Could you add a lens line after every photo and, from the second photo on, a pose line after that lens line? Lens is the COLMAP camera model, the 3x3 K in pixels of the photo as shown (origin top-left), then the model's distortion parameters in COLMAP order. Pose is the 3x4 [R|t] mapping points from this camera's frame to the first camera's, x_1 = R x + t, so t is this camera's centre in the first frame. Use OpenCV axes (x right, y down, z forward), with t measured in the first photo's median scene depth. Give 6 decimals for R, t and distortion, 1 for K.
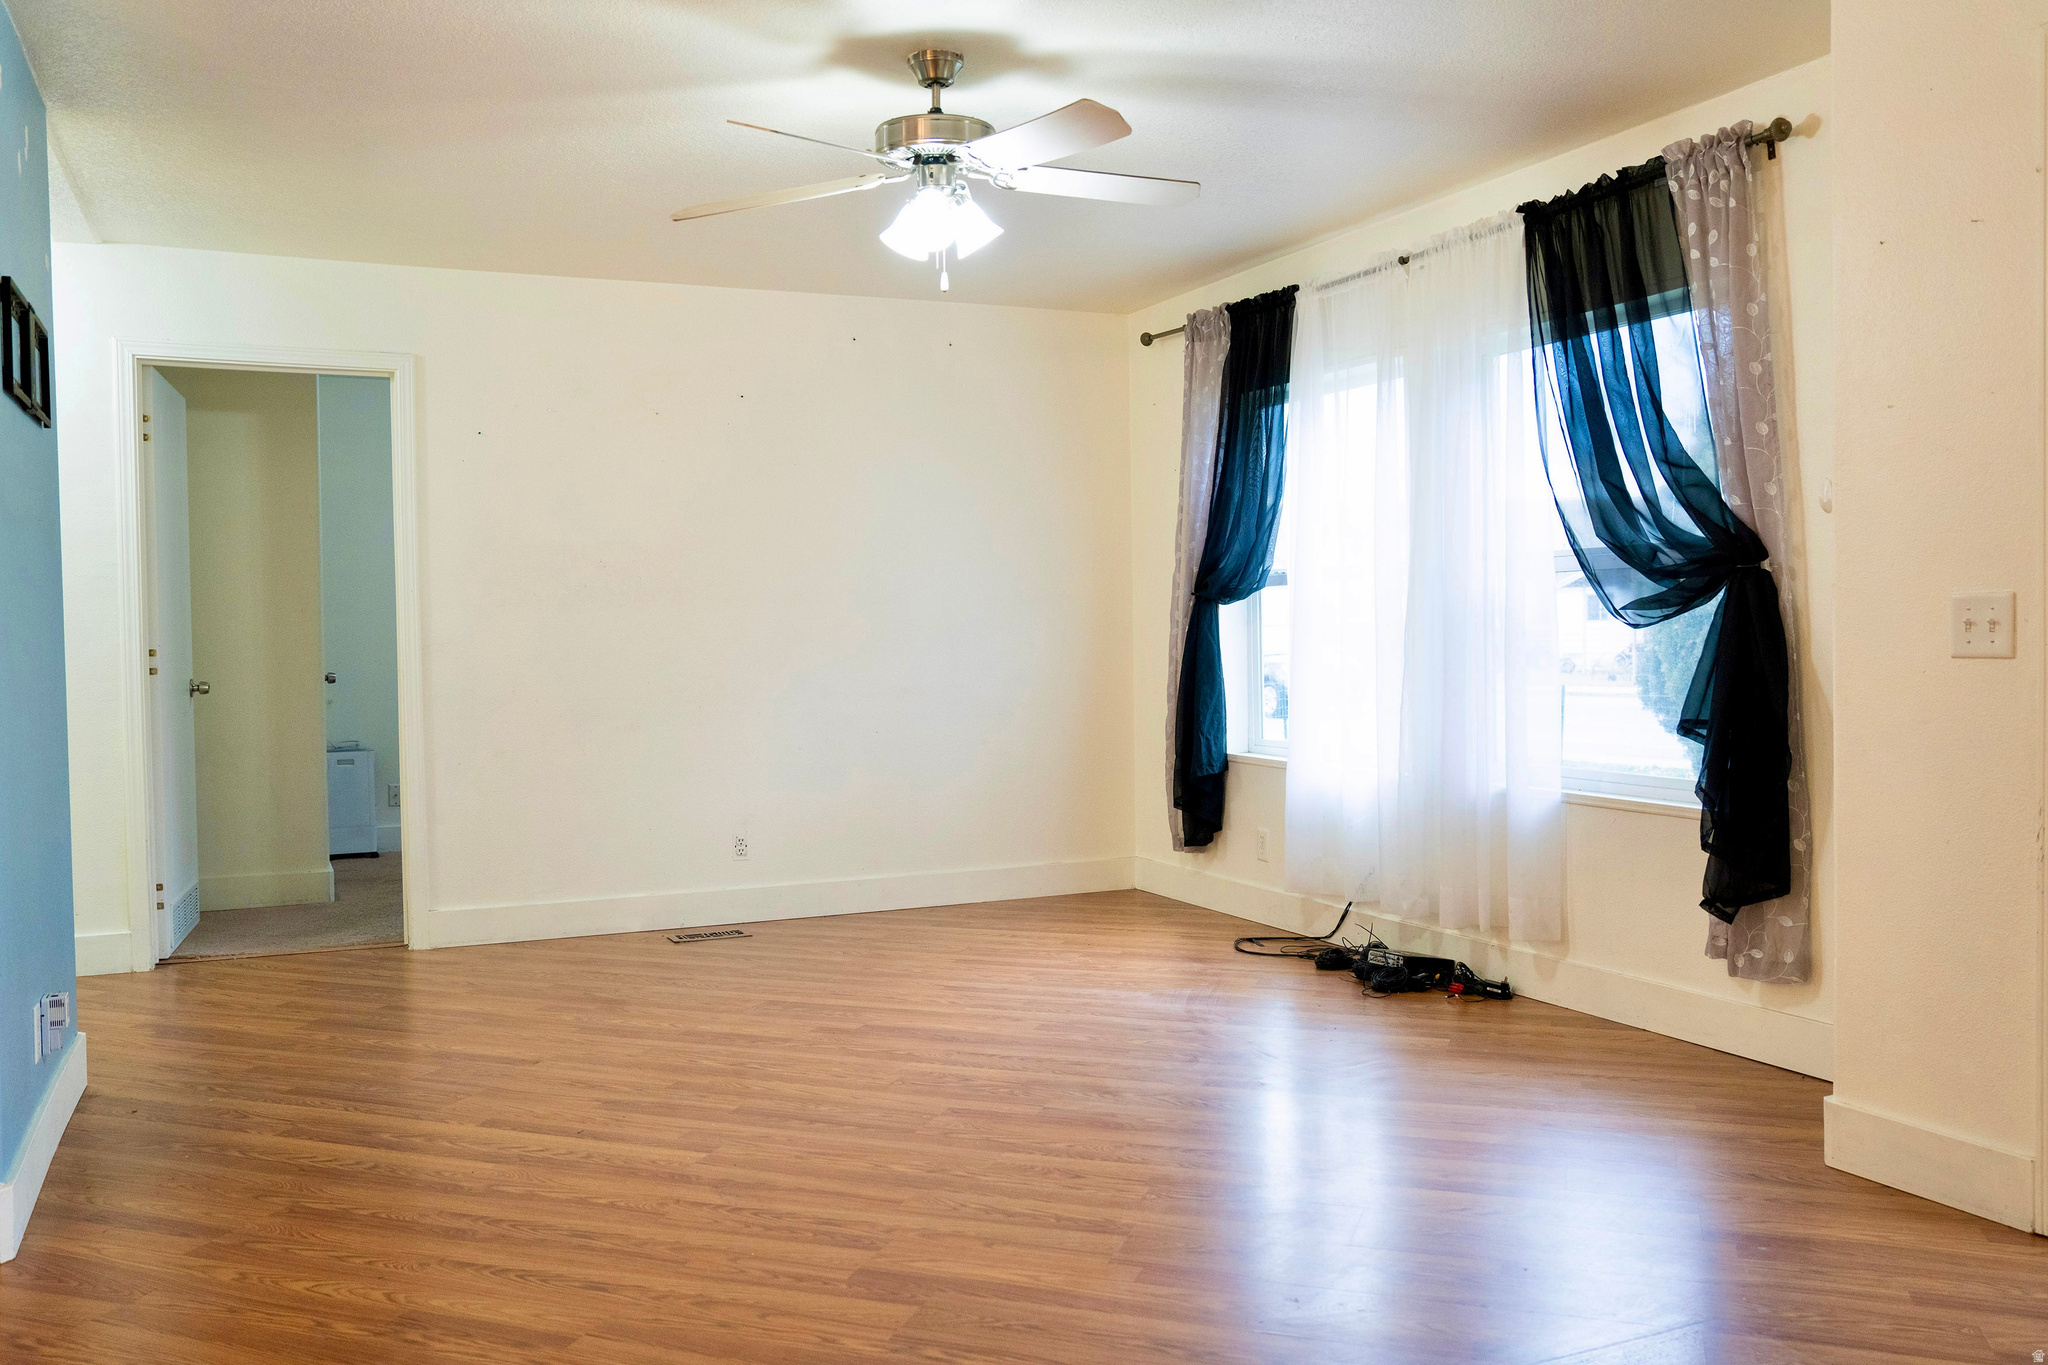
lens RADIAL K [[1710.9, 0, 1024.0], [0, 1710.9, 682.5], [0, 0, 1]] dist [-0.004522, 0.143908]
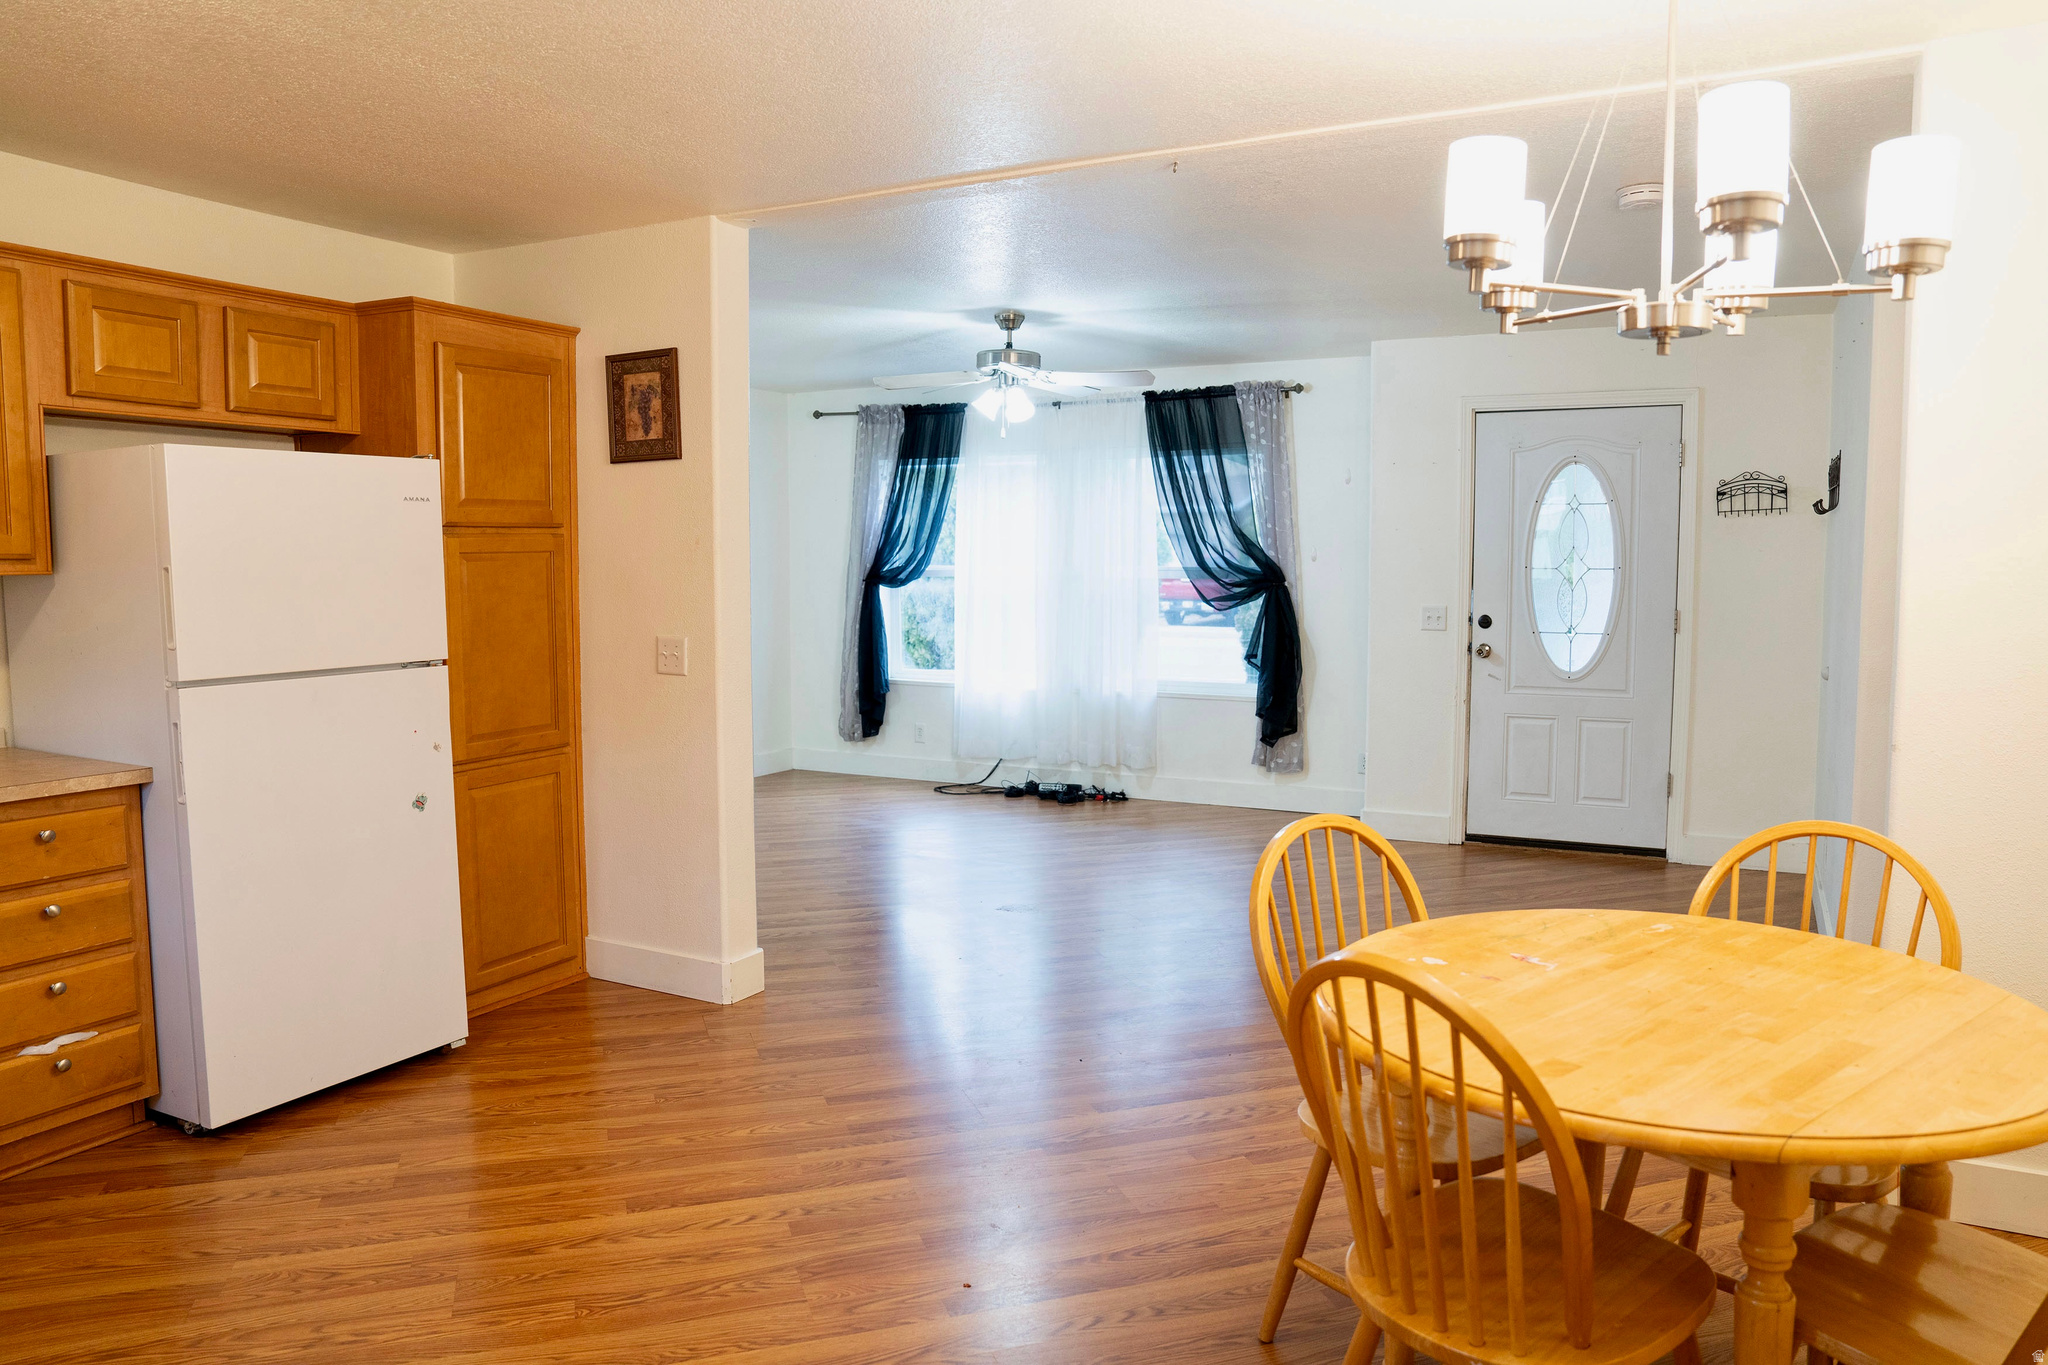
lens RADIAL K [[1422.0, 0, 1024.0], [0, 1422.0, 682.5], [0, 0, 1]] dist [0.000492, -0.000022]
pose [[0.794284, -0.042038, 0.606091, -0.841718], [0.009200, 0.998321, 0.057187, -0.044246], [-0.607477, -0.039847, 0.793337, -0.216519]]
